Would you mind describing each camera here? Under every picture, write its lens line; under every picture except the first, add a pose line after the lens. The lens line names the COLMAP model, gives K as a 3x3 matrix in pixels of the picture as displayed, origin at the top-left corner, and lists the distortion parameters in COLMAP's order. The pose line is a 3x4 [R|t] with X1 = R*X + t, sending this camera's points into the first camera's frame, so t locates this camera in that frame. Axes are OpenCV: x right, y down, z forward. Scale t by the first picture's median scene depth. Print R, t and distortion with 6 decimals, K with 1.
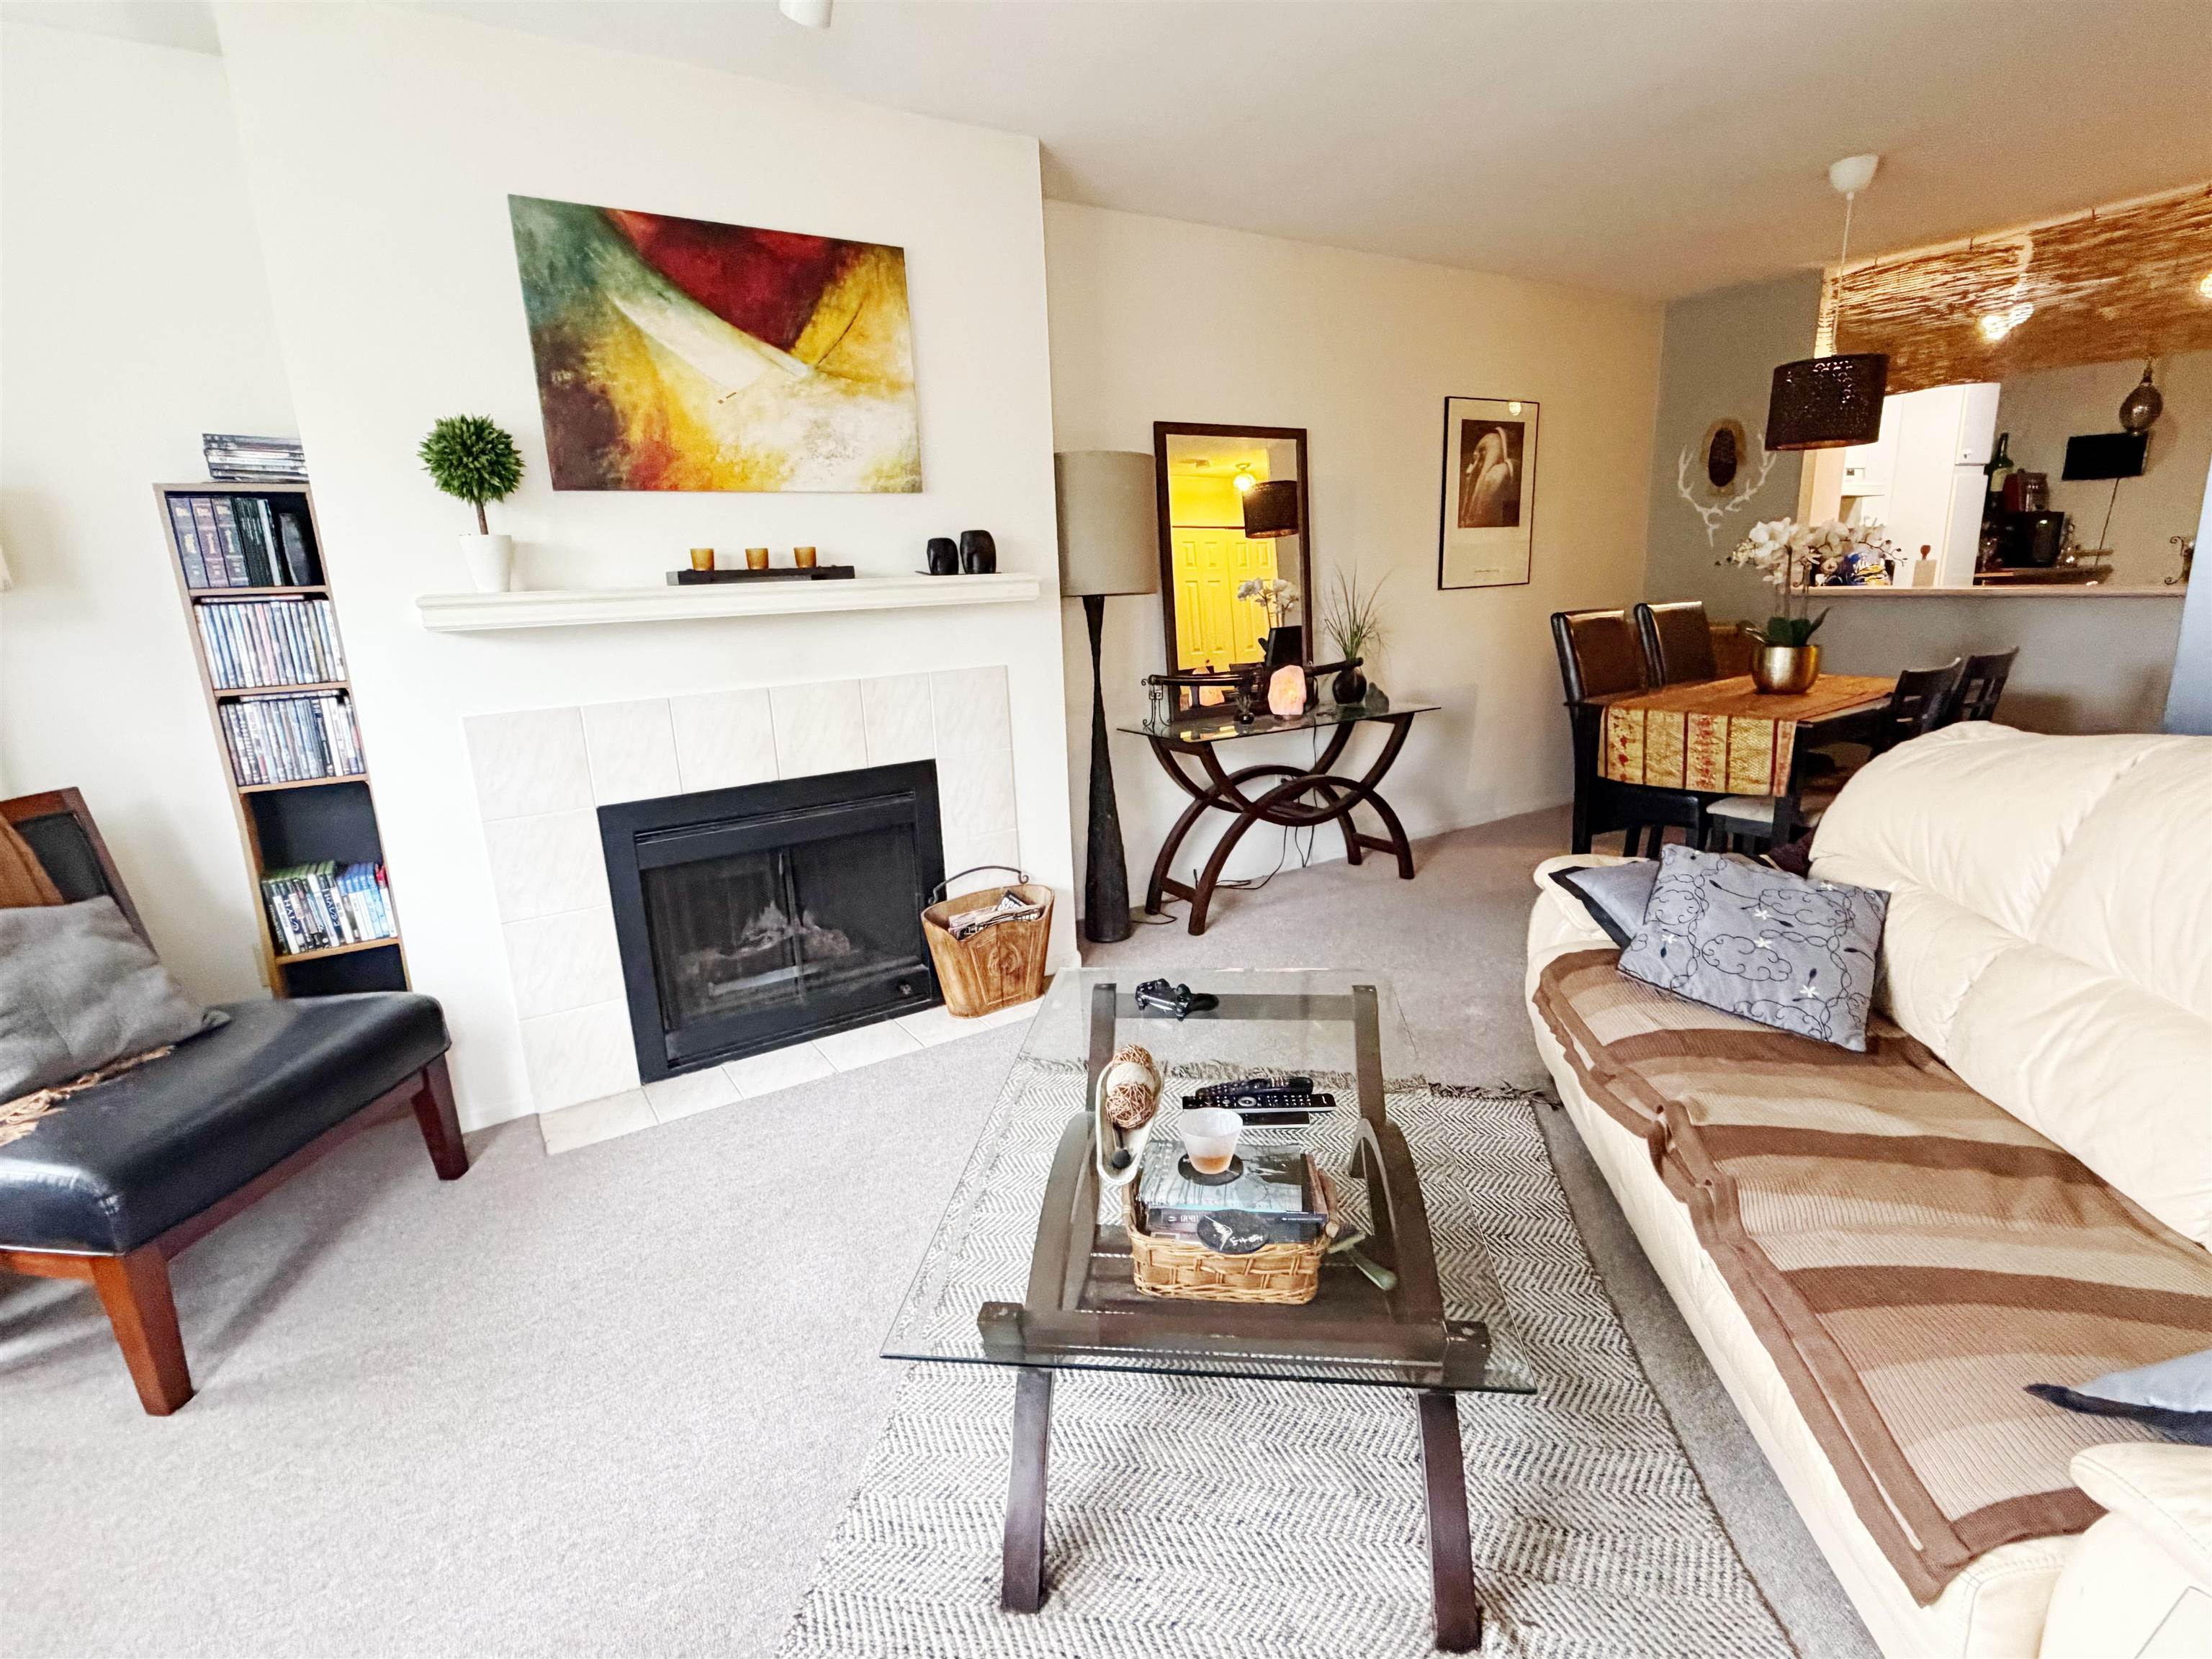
lens RADIAL K [[1071.7, 0, 1099.0], [0, 1071.7, 833.1], [0, 0, 1]] dist [0.000881, 0.000111]
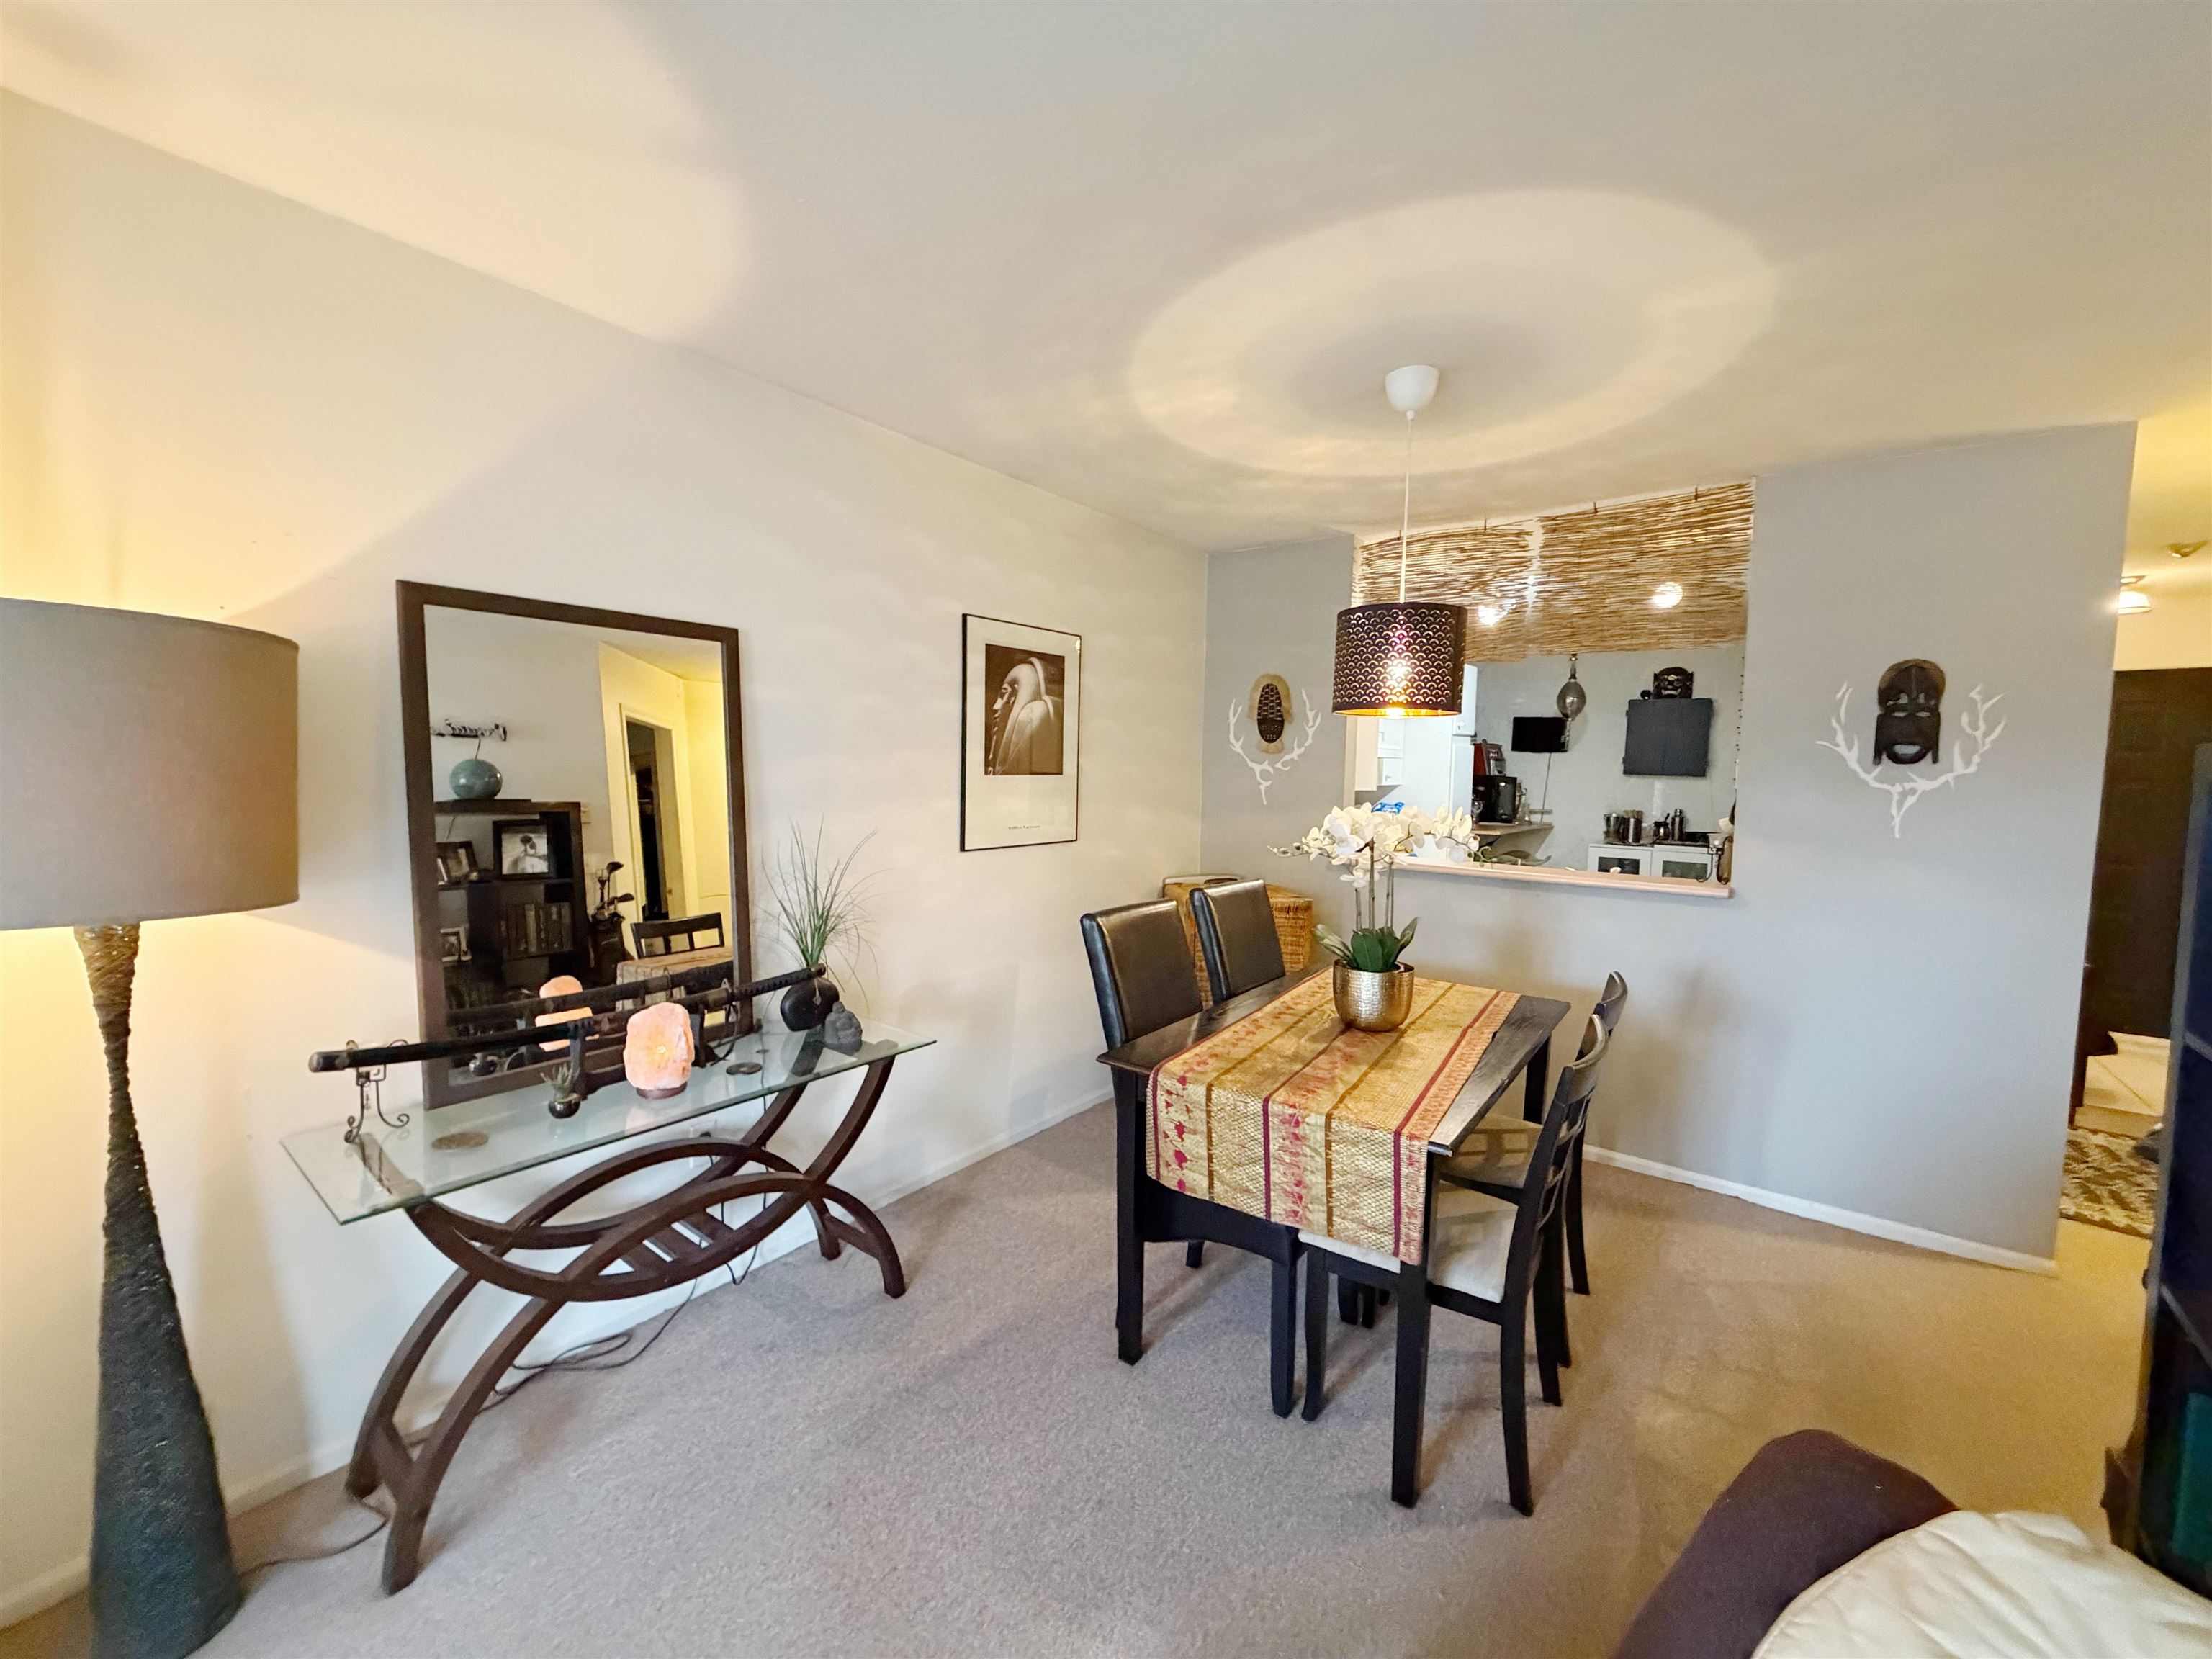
lens RADIAL K [[877.7, 0, 1101.2], [0, 877.7, 832.7], [0, 0, 1]] dist [0.002689, -0.000602]
pose [[0.940895, 0.030359, 0.337336, 0.274129], [0.025371, 0.986859, -0.159577, -0.189544], [-0.337747, 0.158703, 0.927761, 0.521504]]
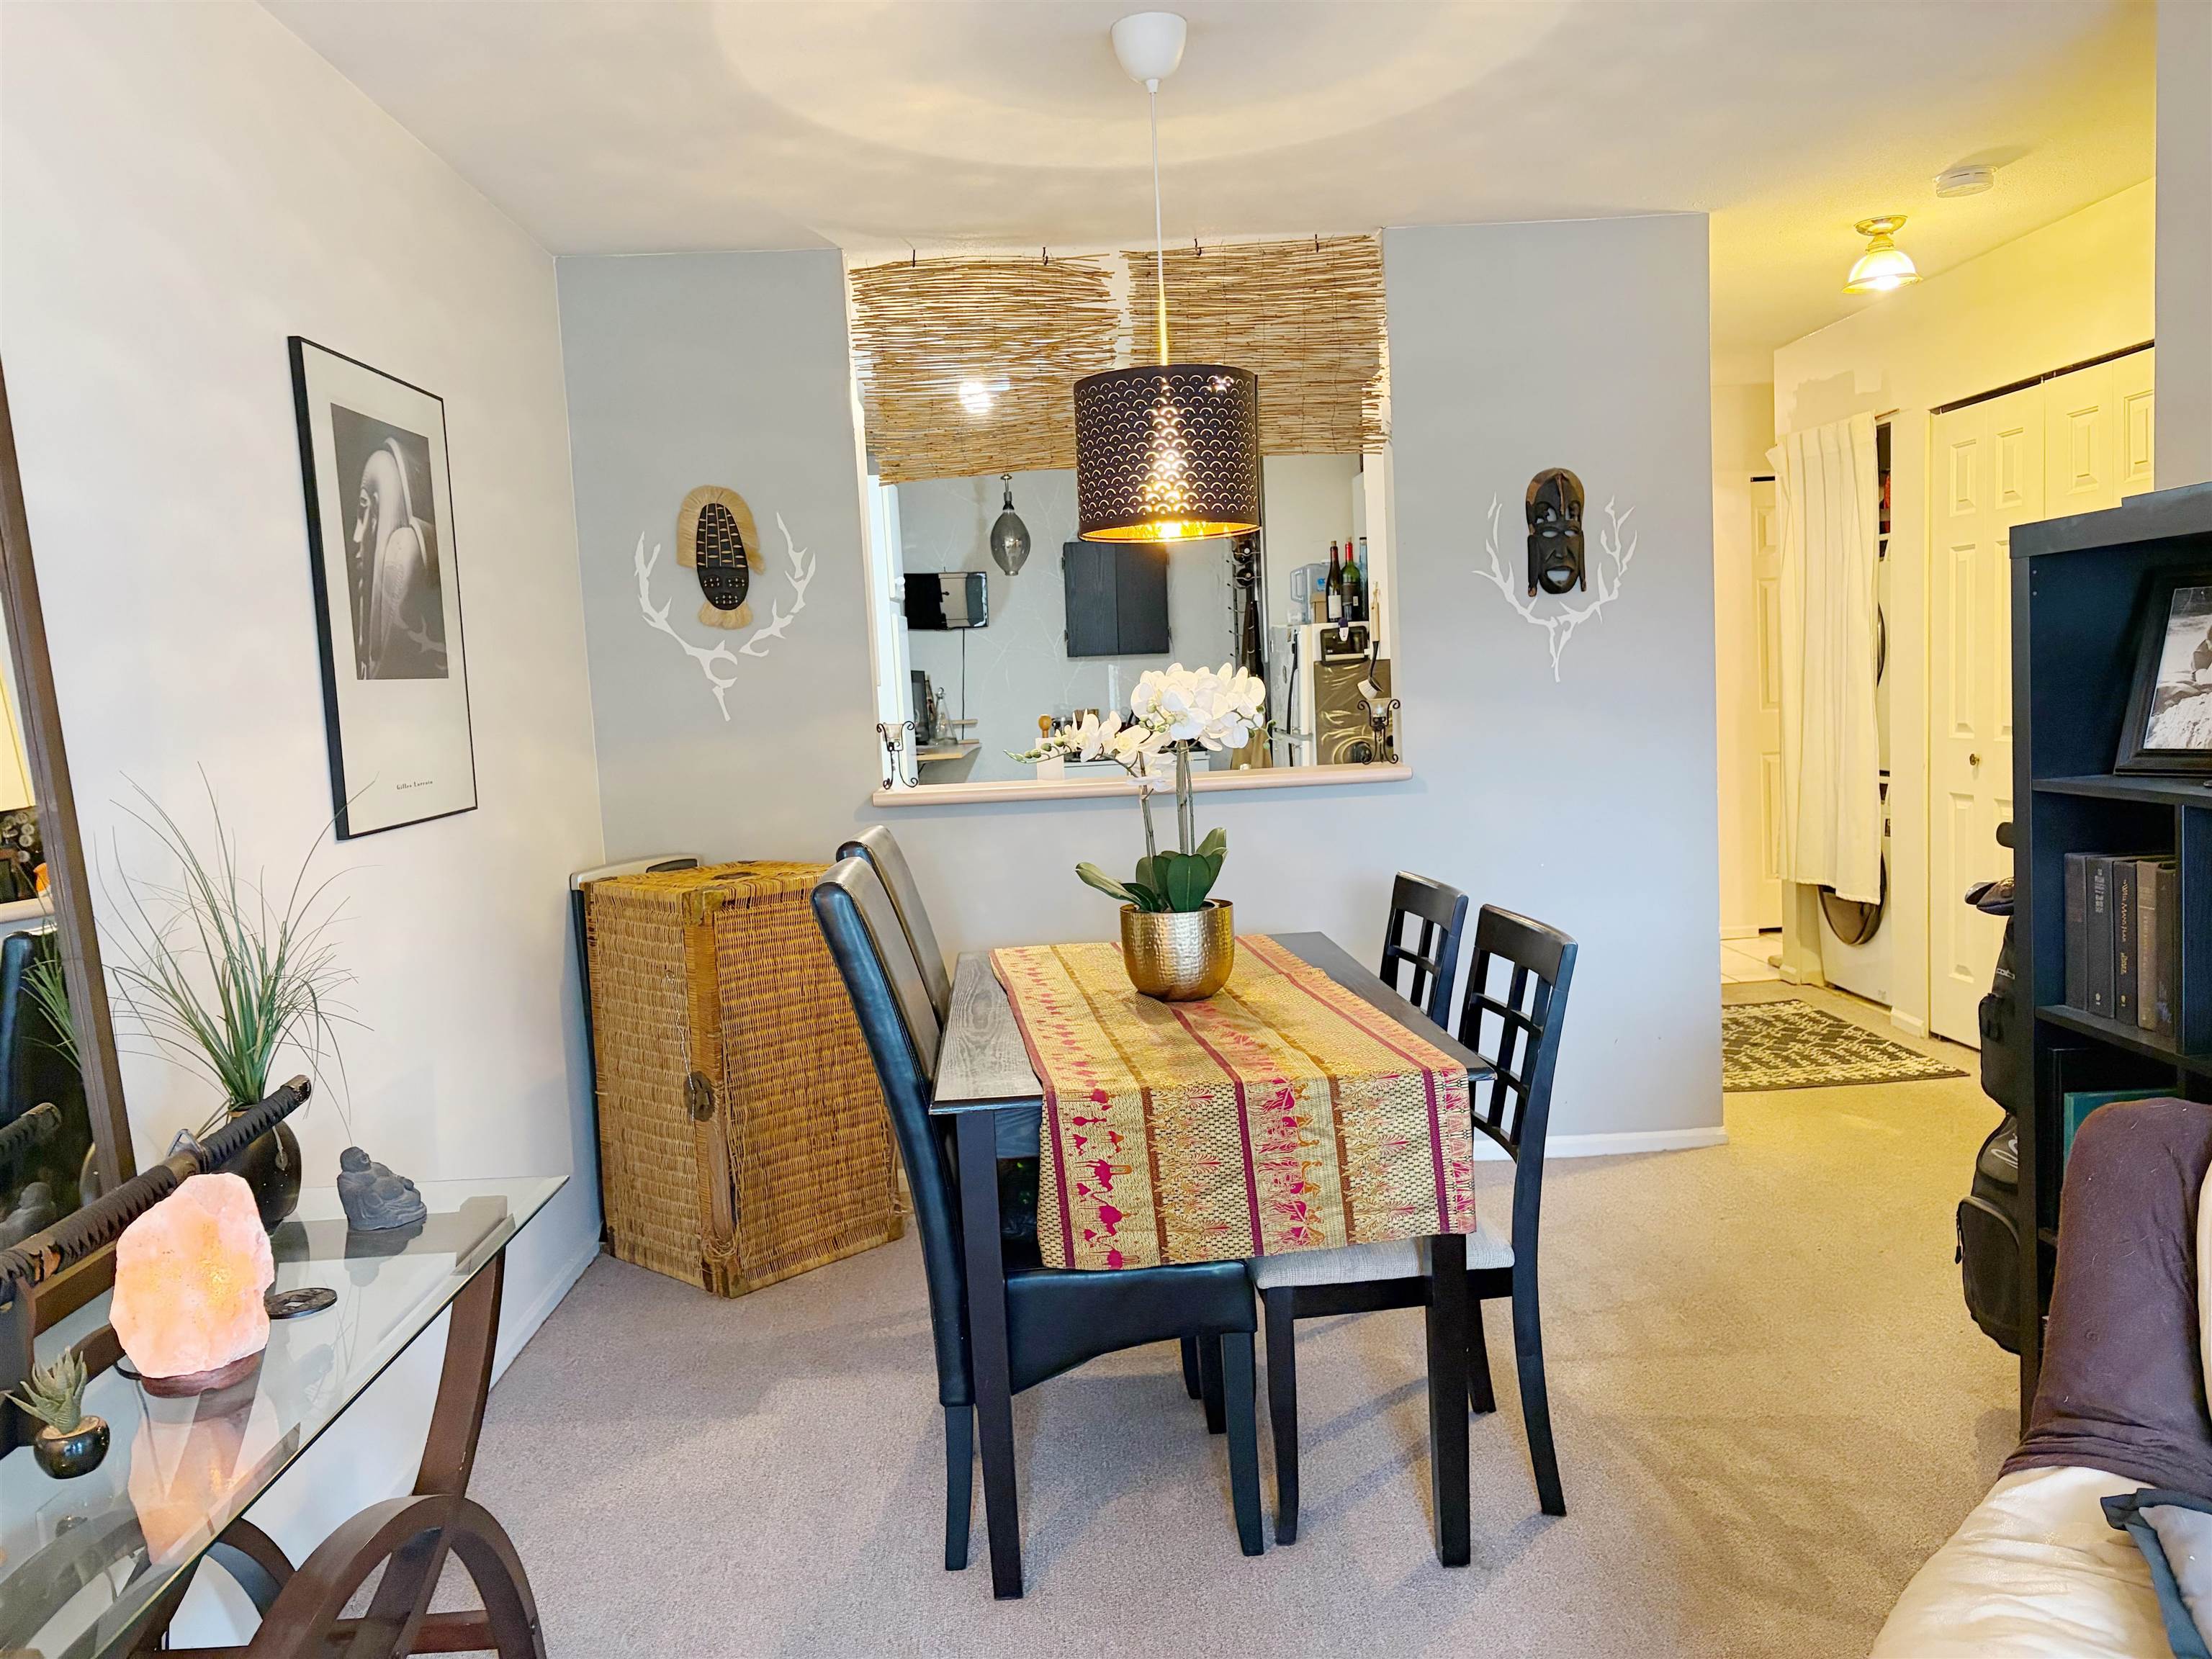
lens RADIAL K [[1682.2, 0, 1087.0], [0, 1682.2, 840.7], [0, 0, 1]] dist [0.024092, -0.006766]
pose [[0.520004, -0.070863, 0.851219, -0.062318], [0.231852, 0.970848, -0.060814, -0.182189], [-0.822095, 0.228981, 0.521274, 0.671444]]
